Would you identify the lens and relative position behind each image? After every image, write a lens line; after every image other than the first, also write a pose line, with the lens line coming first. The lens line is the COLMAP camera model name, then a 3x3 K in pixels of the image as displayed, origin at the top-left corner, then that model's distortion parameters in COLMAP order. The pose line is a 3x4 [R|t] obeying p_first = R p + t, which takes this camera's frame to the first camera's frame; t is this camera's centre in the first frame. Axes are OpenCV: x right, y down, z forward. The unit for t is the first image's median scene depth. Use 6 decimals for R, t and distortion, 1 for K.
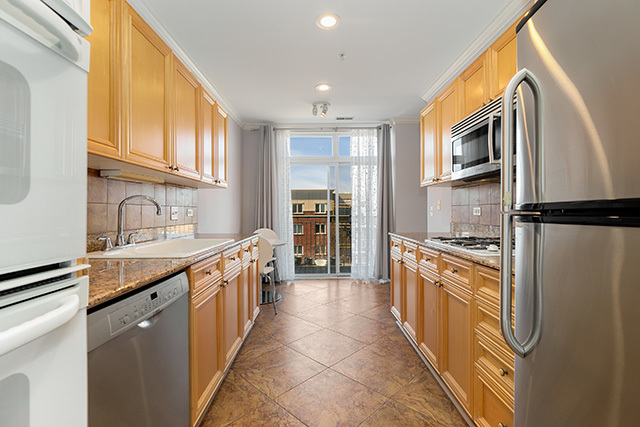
lens RADIAL K [[292.3, 0, 320.7], [0, 292.3, 210.9], [0, 0, 1]] dist [-0.013587, 0.003561]
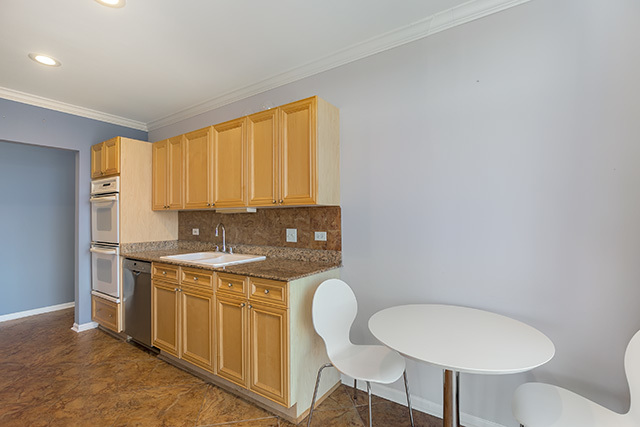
lens RADIAL K [[292.3, 0, 322.5], [0, 292.3, 215.5], [0, 0, 1]] dist [-0.013587, 0.003561]
pose [[-0.564531, 0.000370, -0.825412, 0.374377], [0.006513, 0.999971, -0.004007, -0.076497], [0.825386, -0.007638, -0.564517, 2.156846]]
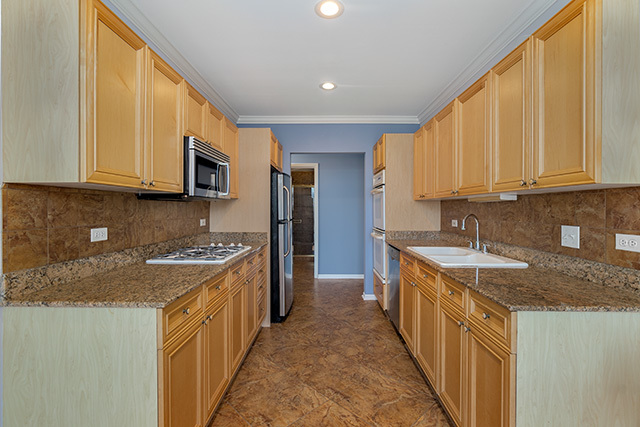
lens RADIAL K [[292.3, 0, 320.6], [0, 292.3, 209.9], [0, 0, 1]] dist [-0.013587, 0.003561]
pose [[-0.999637, 0.001908, 0.026856, 0.035378], [0.002082, 0.999977, 0.006464, -0.074042], [-0.026843, 0.006517, -0.999618, 2.121718]]
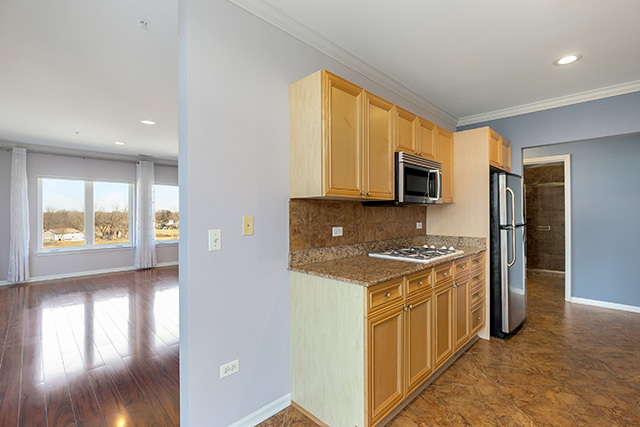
lens RADIAL K [[292.3, 0, 317.8], [0, 292.3, 213.4], [0, 0, 1]] dist [-0.013587, 0.003561]
pose [[-0.695939, 0.005067, 0.718083, -0.106184], [0.006578, 0.999978, -0.000682, -0.072919], [-0.718070, 0.004249, -0.695957, 2.191875]]
